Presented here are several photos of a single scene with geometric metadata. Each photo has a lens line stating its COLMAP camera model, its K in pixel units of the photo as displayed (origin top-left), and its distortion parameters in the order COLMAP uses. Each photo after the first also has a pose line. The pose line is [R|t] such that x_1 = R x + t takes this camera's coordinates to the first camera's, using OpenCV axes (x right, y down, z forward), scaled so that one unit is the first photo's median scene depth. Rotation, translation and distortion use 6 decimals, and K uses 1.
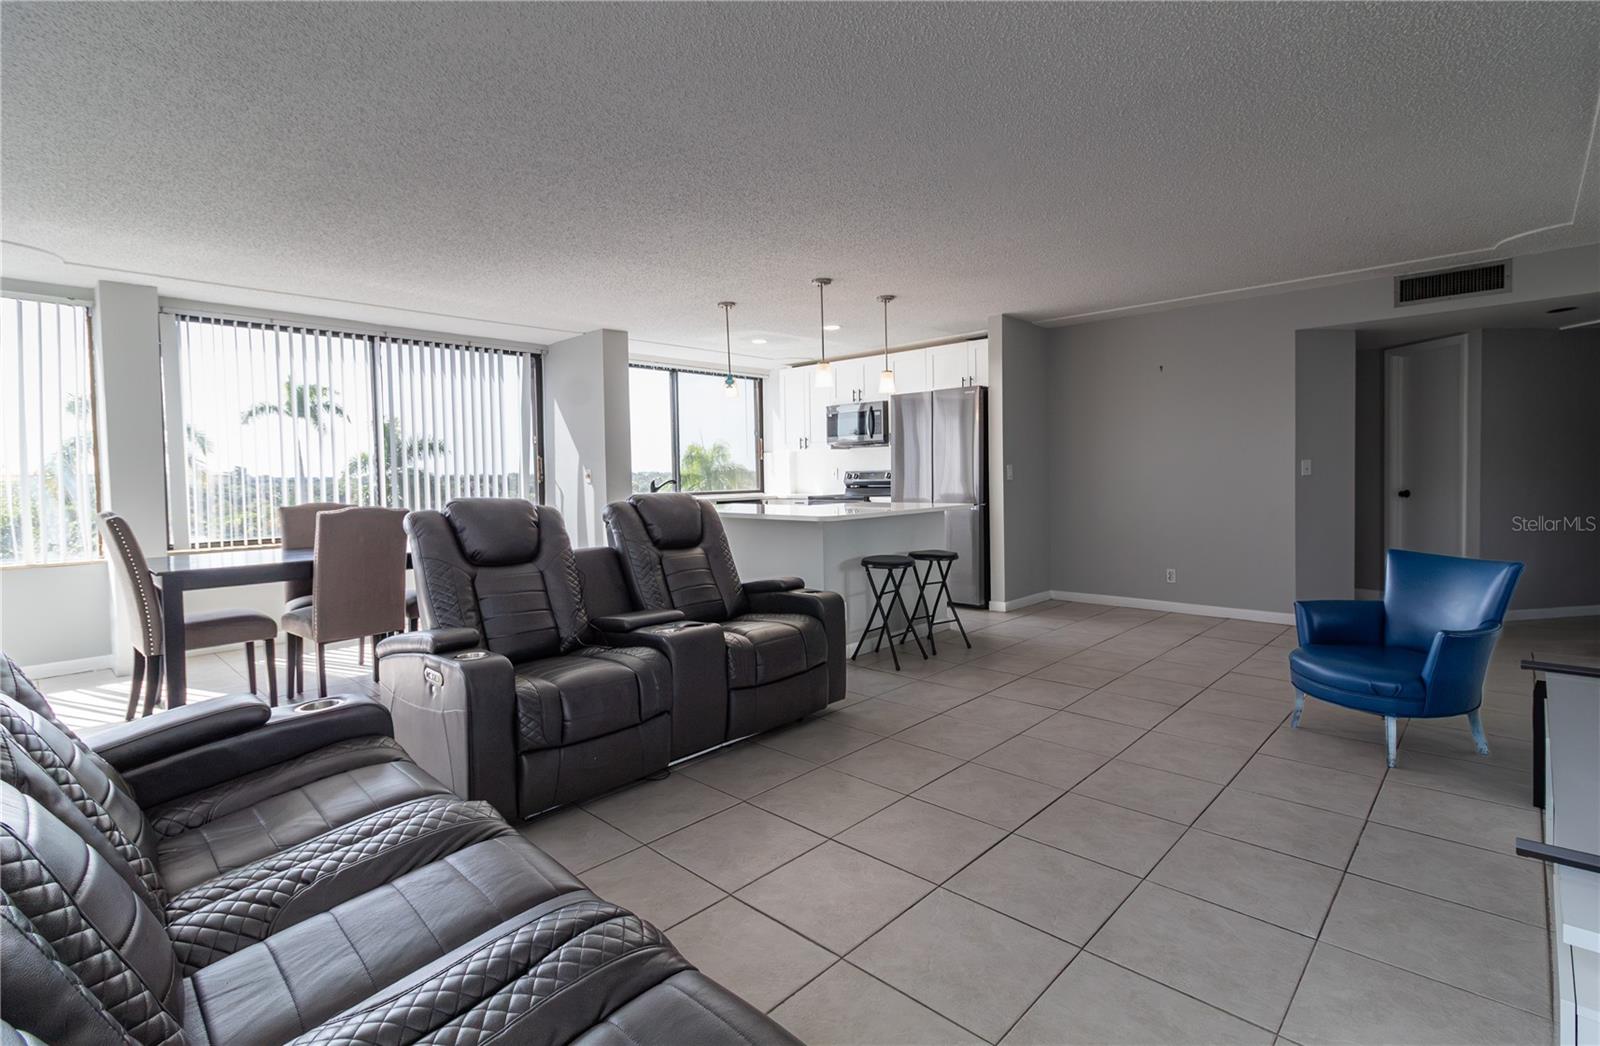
lens RADIAL K [[738.6, 0, 826.8], [0, 738.6, 494.3], [0, 0, 1]] dist [0.019784, 0.000094]
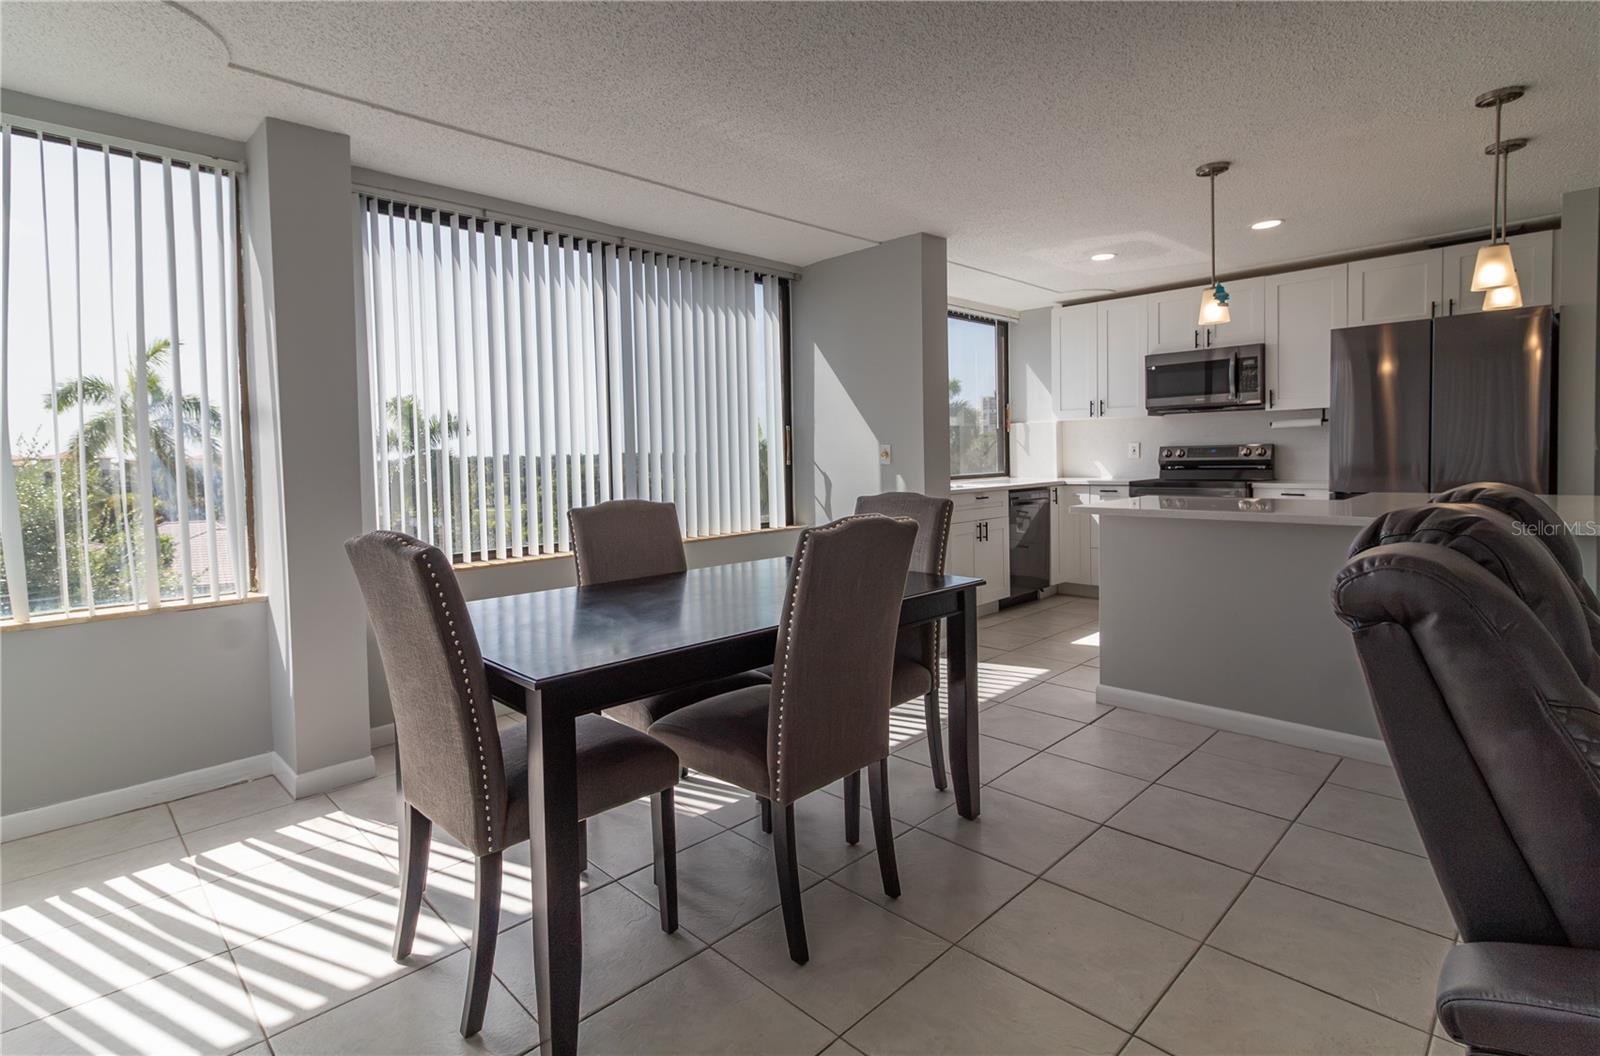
lens RADIAL K [[767.1, 0, 790.9], [0, 767.1, 478.2], [0, 0, 1]] dist [0.012459, 0.000080]
pose [[0.999192, -0.003177, -0.040058, -0.357926], [0.003323, 0.999988, 0.003588, -0.005128], [0.040046, -0.003718, 0.999191, 0.279200]]
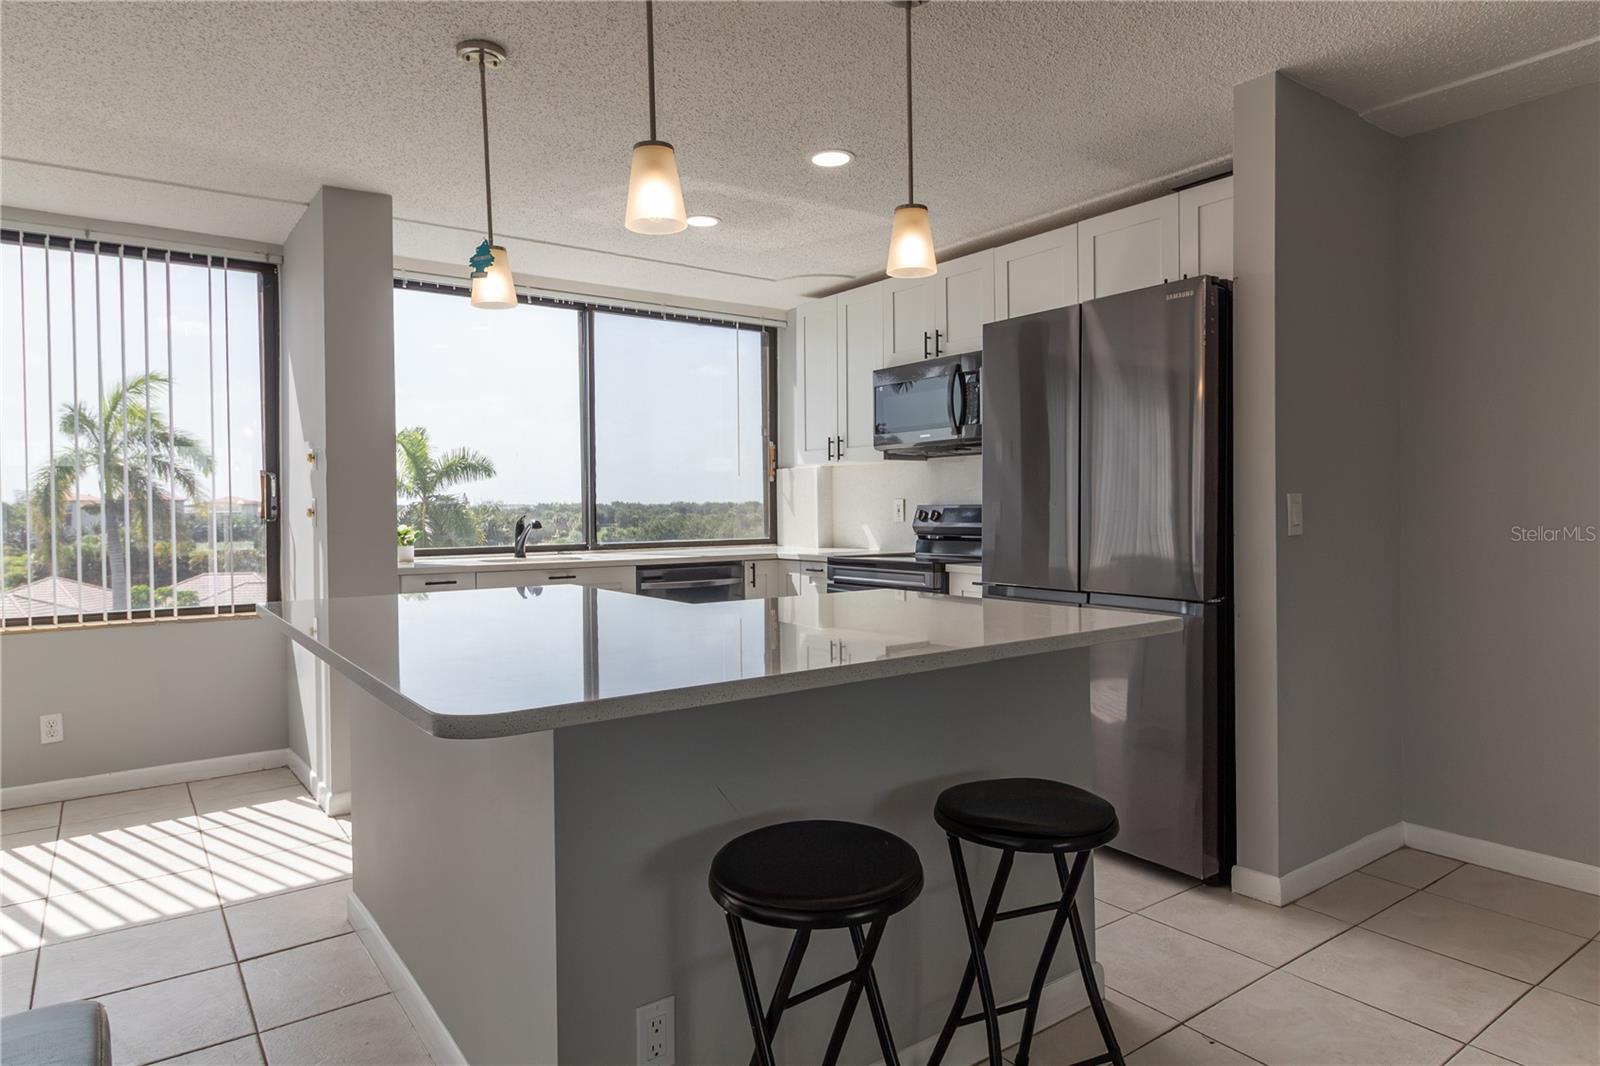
lens RADIAL K [[955.0, 0, 821.3], [0, 955.0, 518.5], [0, 0, 1]] dist [0.003745, 0.000192]
pose [[0.982524, 0.010119, -0.185860, 0.093929], [-0.012652, 0.999842, -0.012446, -0.016319], [0.185705, 0.014580, 0.982497, 0.438186]]
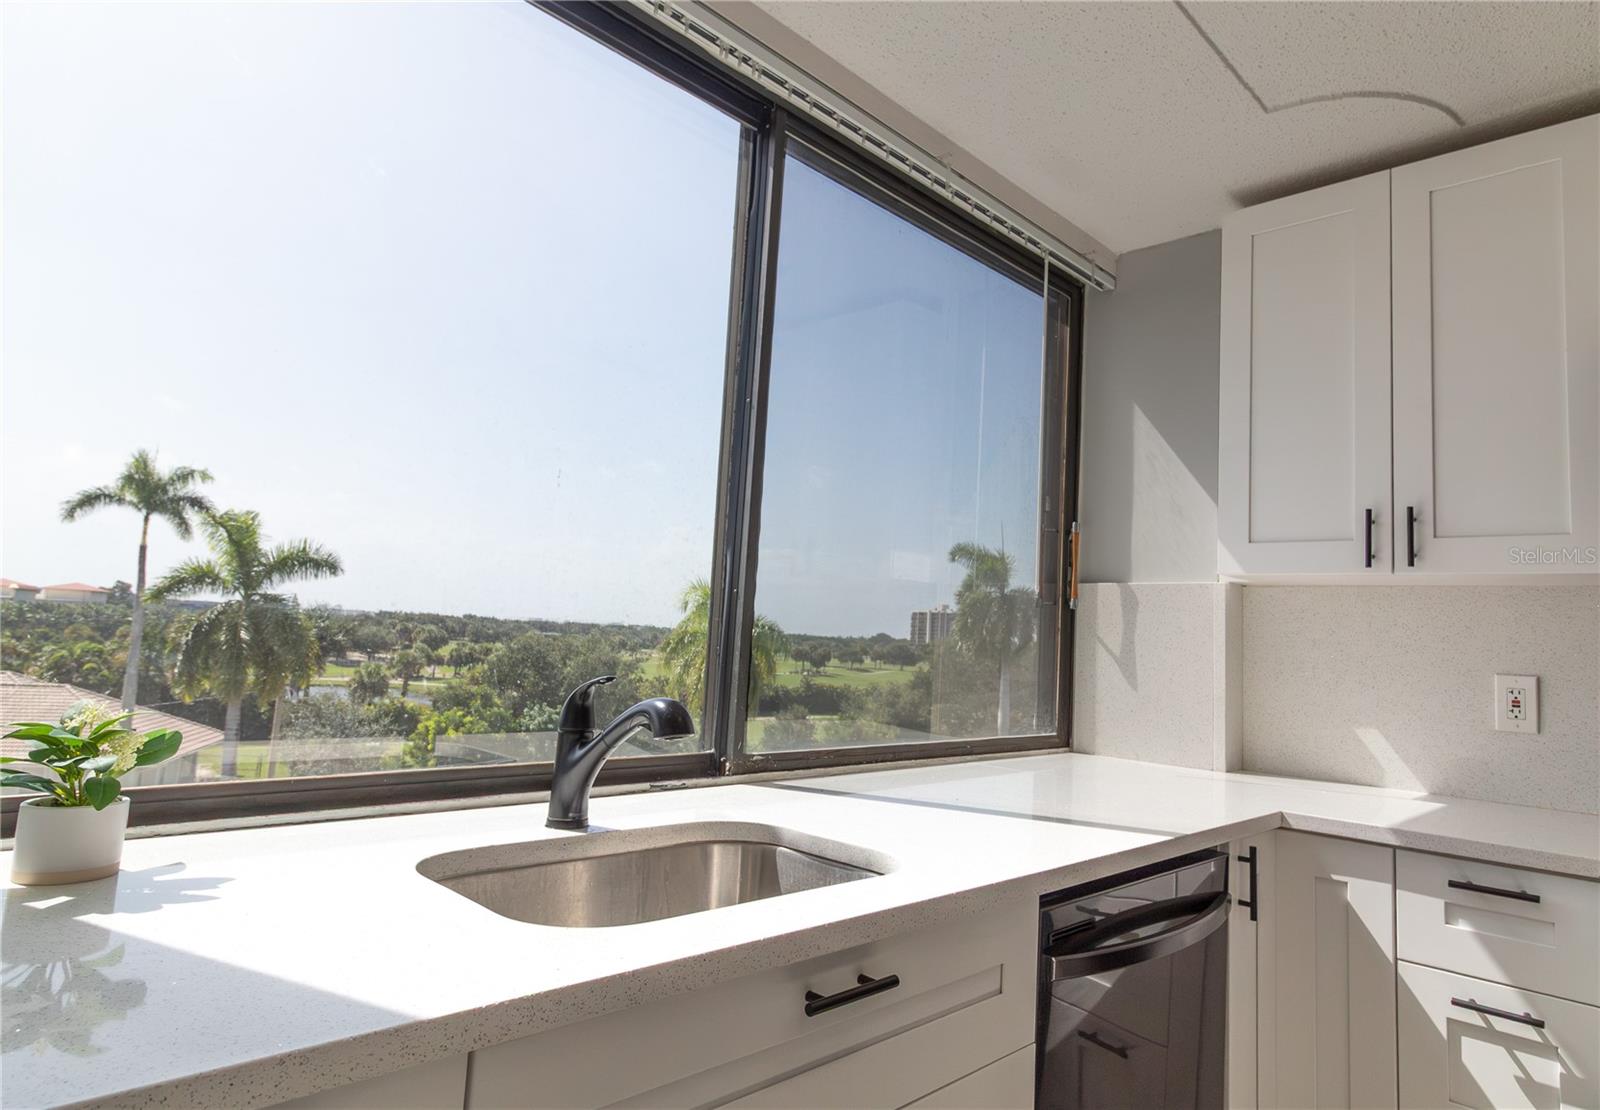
lens RADIAL K [[942.8, 0, 865.3], [0, 942.8, 525.8], [0, 0, 1]] dist [-0.004818, -0.000456]
pose [[0.997612, 0.068718, -0.006997, -0.200627], [-0.068987, 0.986173, -0.150675, -0.029403], [-0.003454, 0.150797, 0.988559, 0.896686]]
